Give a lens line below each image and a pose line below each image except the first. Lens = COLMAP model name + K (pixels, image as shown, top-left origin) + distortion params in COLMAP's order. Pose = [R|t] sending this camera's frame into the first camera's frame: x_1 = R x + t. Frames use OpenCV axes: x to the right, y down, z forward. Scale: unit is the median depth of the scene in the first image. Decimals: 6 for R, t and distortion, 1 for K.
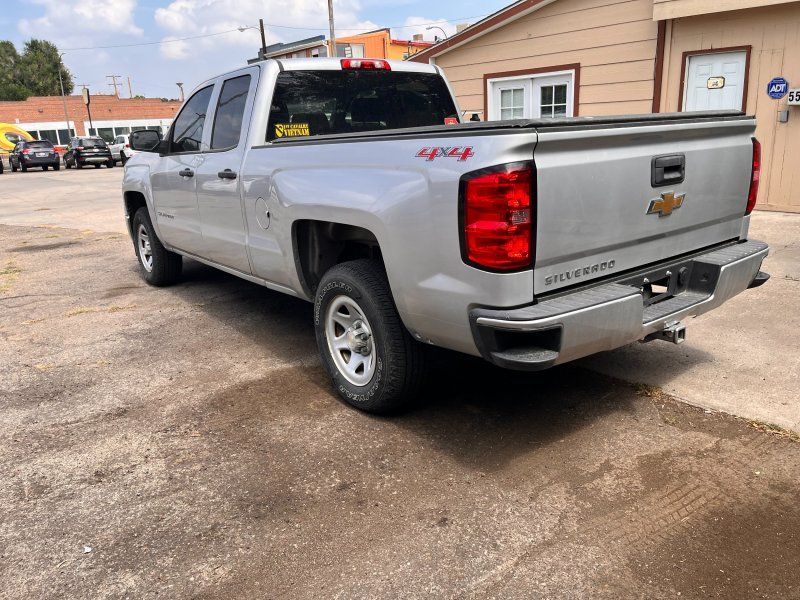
lens RADIAL K [[605.9, 0, 402.5], [0, 605.9, 292.5], [0, 0, 1]] dist [0.064919, -0.094315]
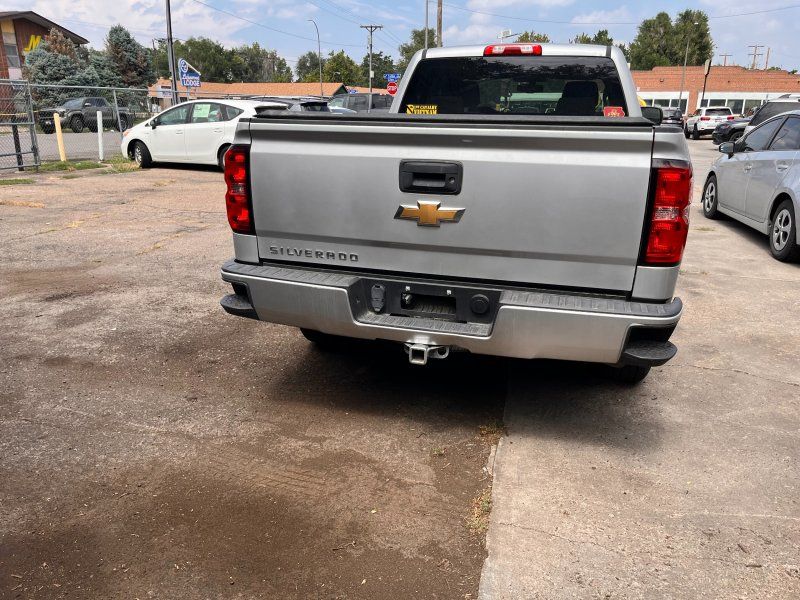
lens RADIAL K [[605.9, 0, 406.0], [0, 605.9, 294.0], [0, 0, 1]] dist [0.064919, -0.094315]
pose [[0.594862, 0.284751, -0.751702, 0.843183], [-0.249415, 0.954383, 0.164152, -0.127083], [0.764154, 0.089838, 0.638747, 0.293963]]
